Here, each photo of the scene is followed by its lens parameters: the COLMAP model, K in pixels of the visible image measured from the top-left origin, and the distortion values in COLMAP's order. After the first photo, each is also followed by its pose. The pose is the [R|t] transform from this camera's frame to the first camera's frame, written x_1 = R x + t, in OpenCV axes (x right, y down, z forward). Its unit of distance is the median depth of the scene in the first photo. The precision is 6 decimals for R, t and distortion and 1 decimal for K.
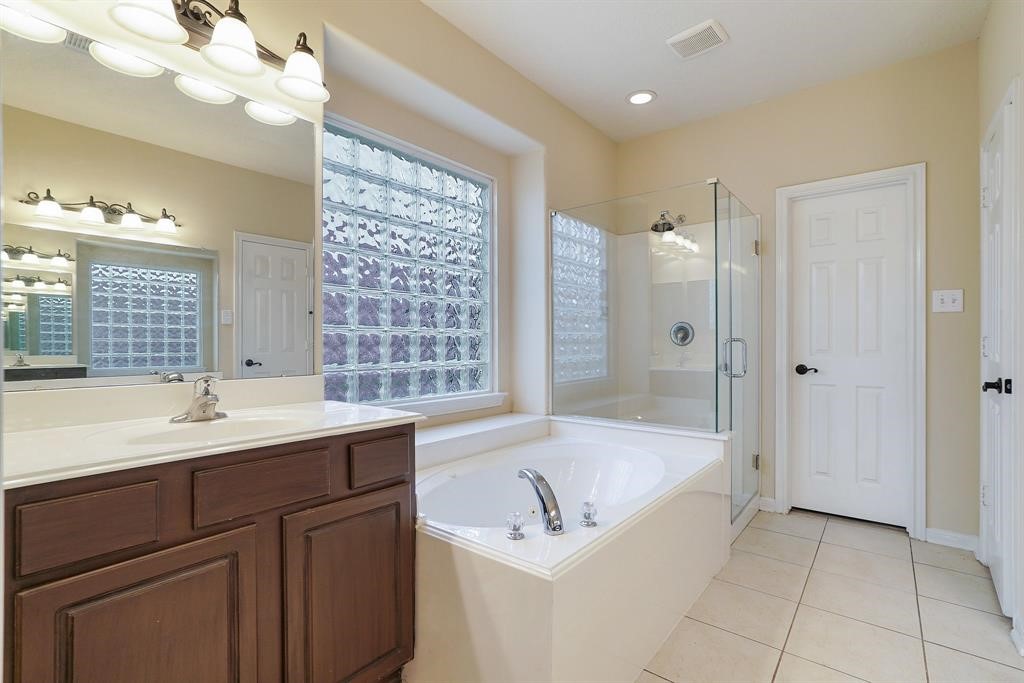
lens RADIAL K [[474.2, 0, 509.6], [0, 474.2, 343.8], [0, 0, 1]] dist [-0.049489, 0.023478]
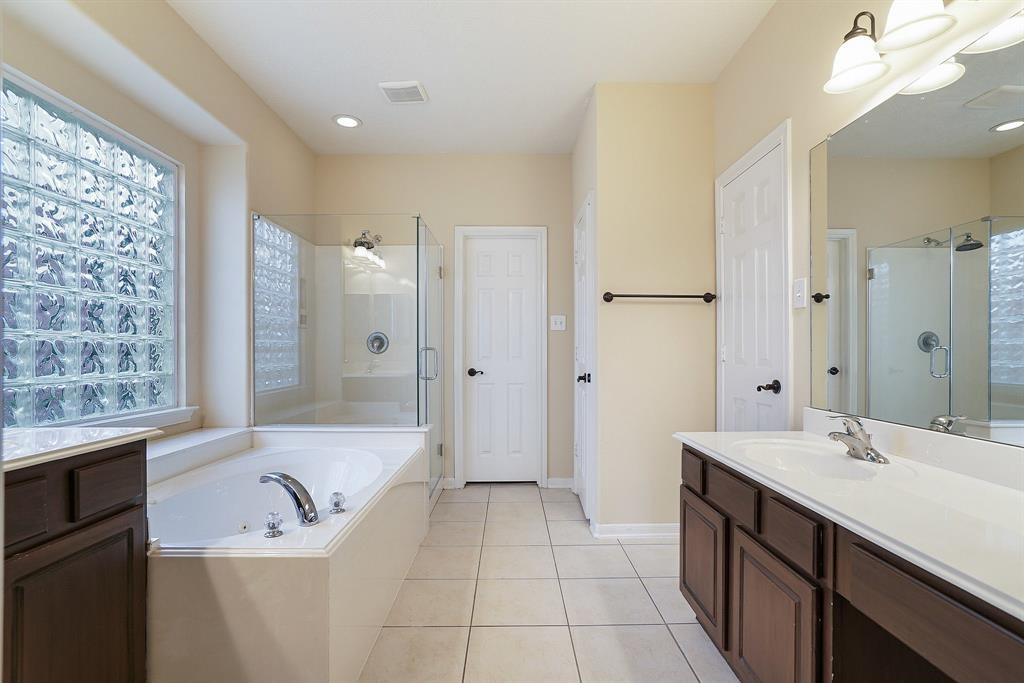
lens RADIAL K [[483.7, 0, 512.8], [0, 483.7, 349.9], [0, 0, 1]] dist [-0.045917, 0.027581]
pose [[0.769433, 0.002405, 0.638723, -0.139388], [0.000625, 0.999990, -0.004518, 0.000438], [-0.638727, 0.003875, 0.769423, -0.088968]]
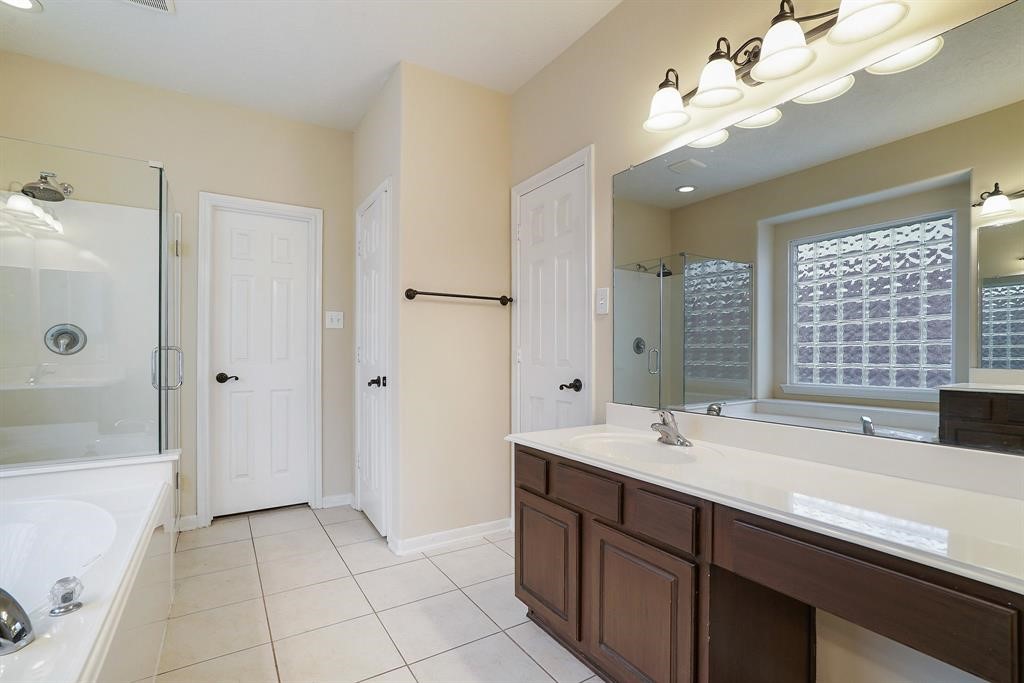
lens RADIAL K [[483.7, 0, 512.8], [0, 483.7, 349.9], [0, 0, 1]] dist [-0.045917, 0.027581]
pose [[0.315682, 0.007021, 0.948839, -0.170306], [-0.001595, 0.999975, -0.006869, 0.000432], [-0.948864, 0.000655, 0.315686, 0.082274]]
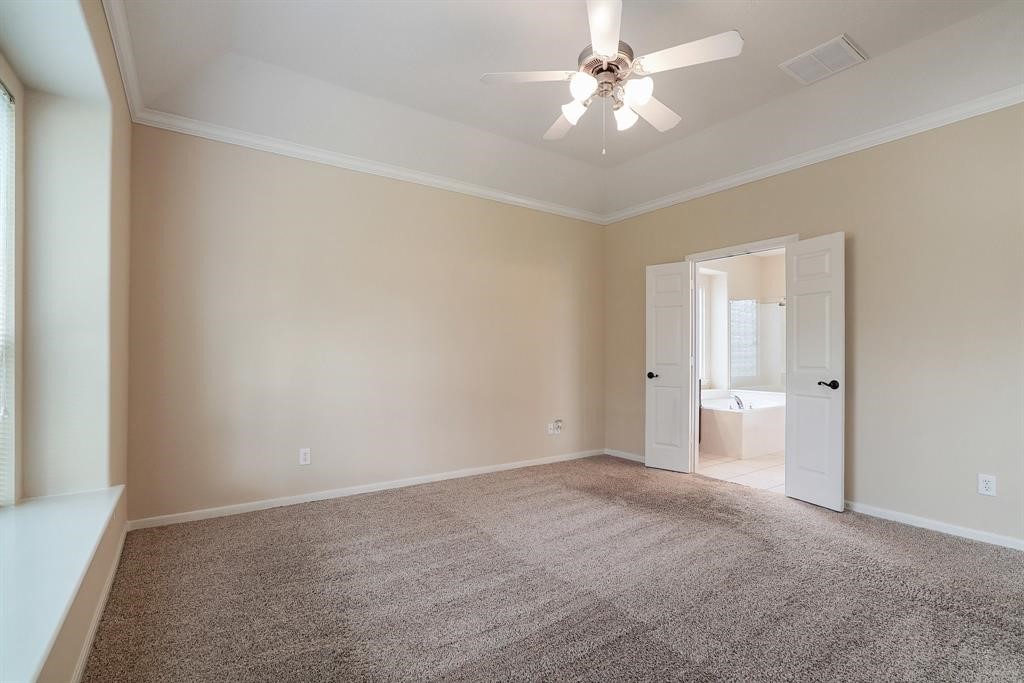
lens RADIAL K [[466.6, 0, 512.2], [0, 466.6, 364.9], [0, 0, 1]] dist [-0.047812, 0.019984]
pose [[0.962076, 0.003357, -0.272761, -0.349980], [-0.001636, 0.999977, 0.006537, 0.024762], [0.272777, -0.005842, 0.962060, -1.576941]]
